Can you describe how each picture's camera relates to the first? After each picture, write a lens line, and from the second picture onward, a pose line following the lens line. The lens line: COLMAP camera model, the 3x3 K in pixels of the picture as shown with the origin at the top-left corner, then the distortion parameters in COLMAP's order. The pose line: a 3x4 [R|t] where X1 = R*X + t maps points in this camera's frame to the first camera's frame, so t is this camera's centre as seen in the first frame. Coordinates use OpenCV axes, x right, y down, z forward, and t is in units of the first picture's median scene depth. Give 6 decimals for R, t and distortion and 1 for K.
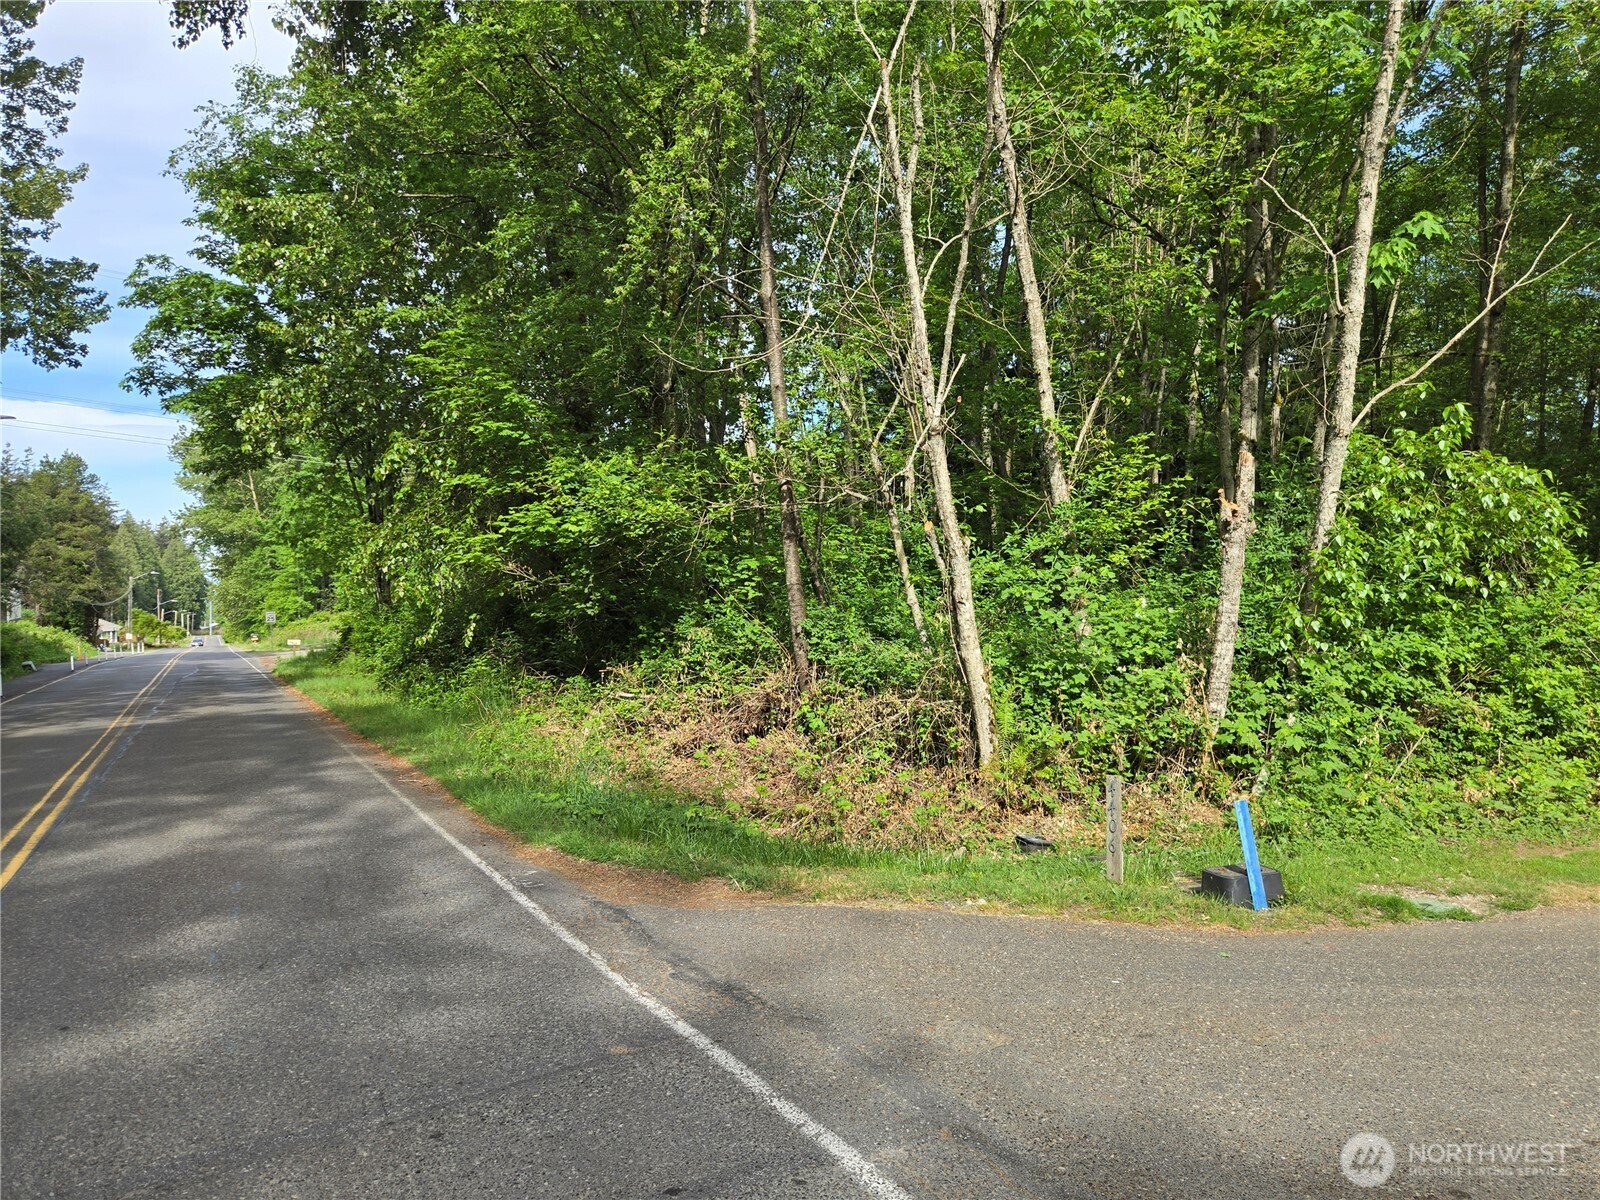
lens RADIAL K [[1071.0, 0, 797.7], [0, 1071.0, 590.0], [0, 0, 1]] dist [0.071695, -0.063484]
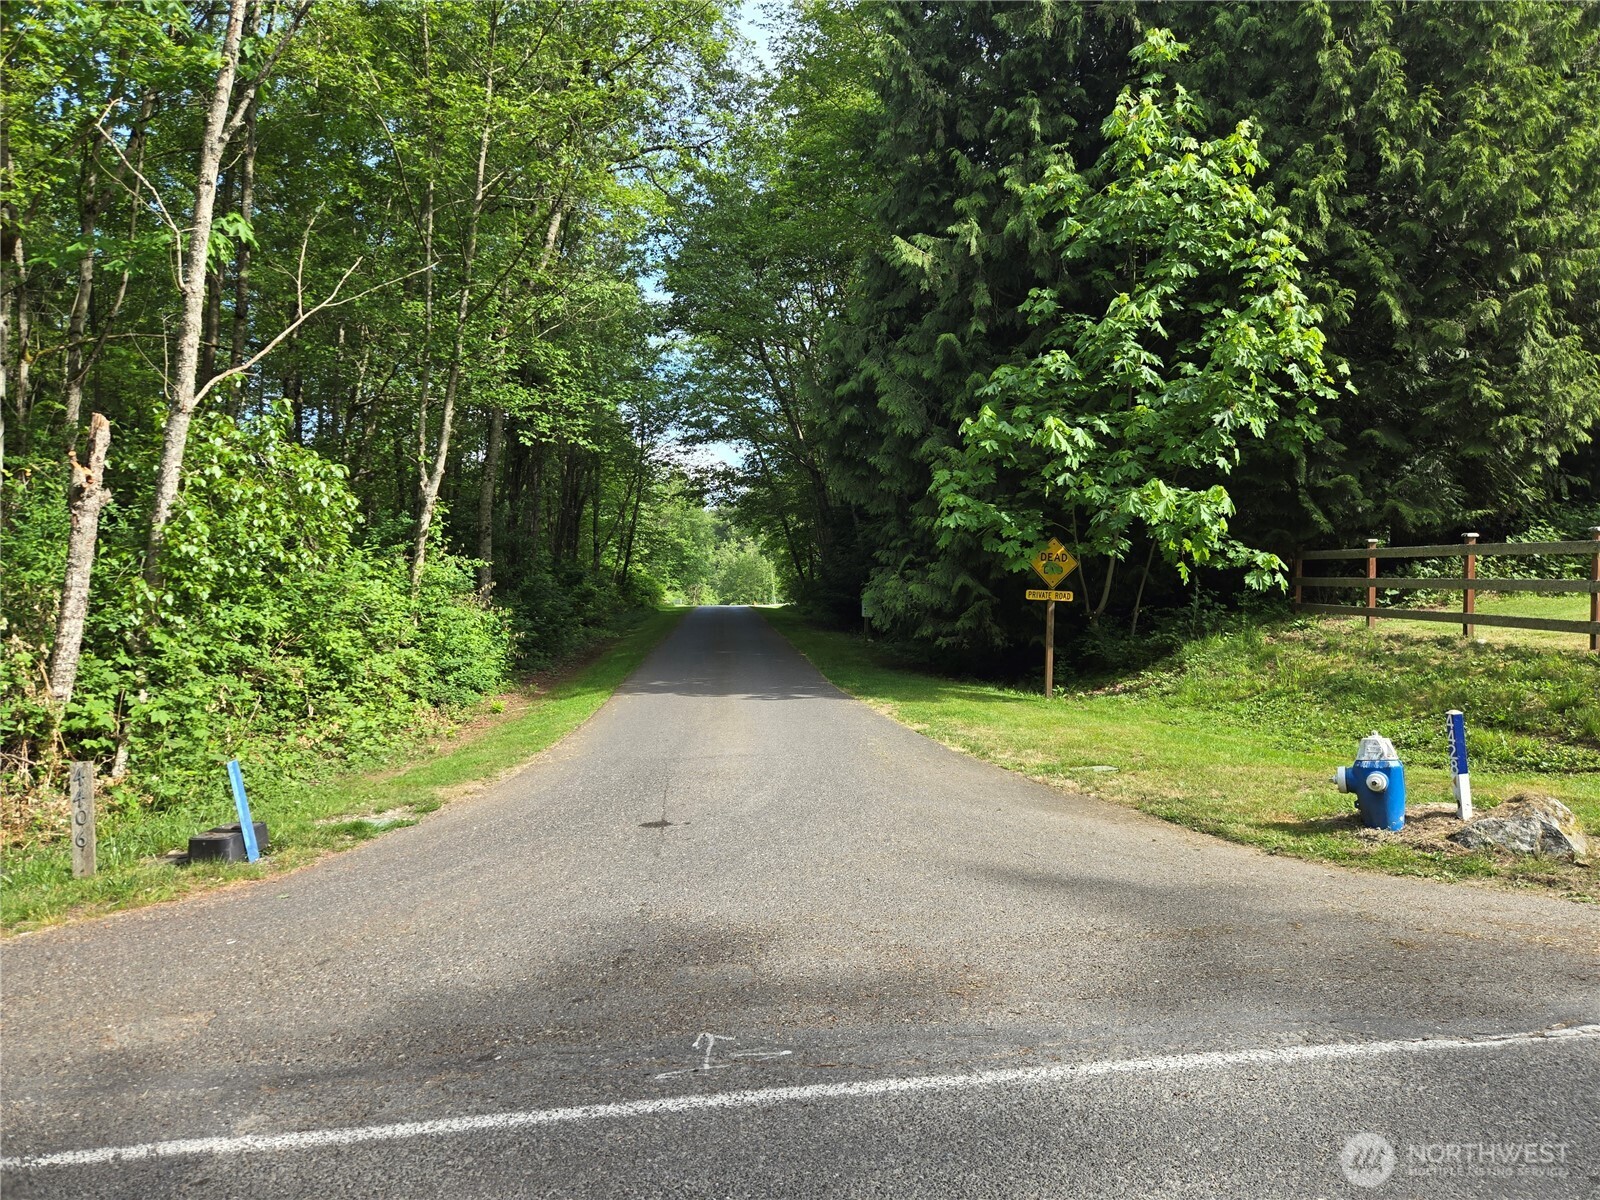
lens RADIAL K [[1083.8, 0, 800.0], [0, 1083.8, 600.0], [0, 0, 1]] dist [0.064165, -0.062321]
pose [[0.401204, -0.017381, 0.915824, -0.187978], [-0.000373, 0.999817, 0.019139, 0.012113], [-0.915989, -0.008020, 0.401124, 0.053008]]
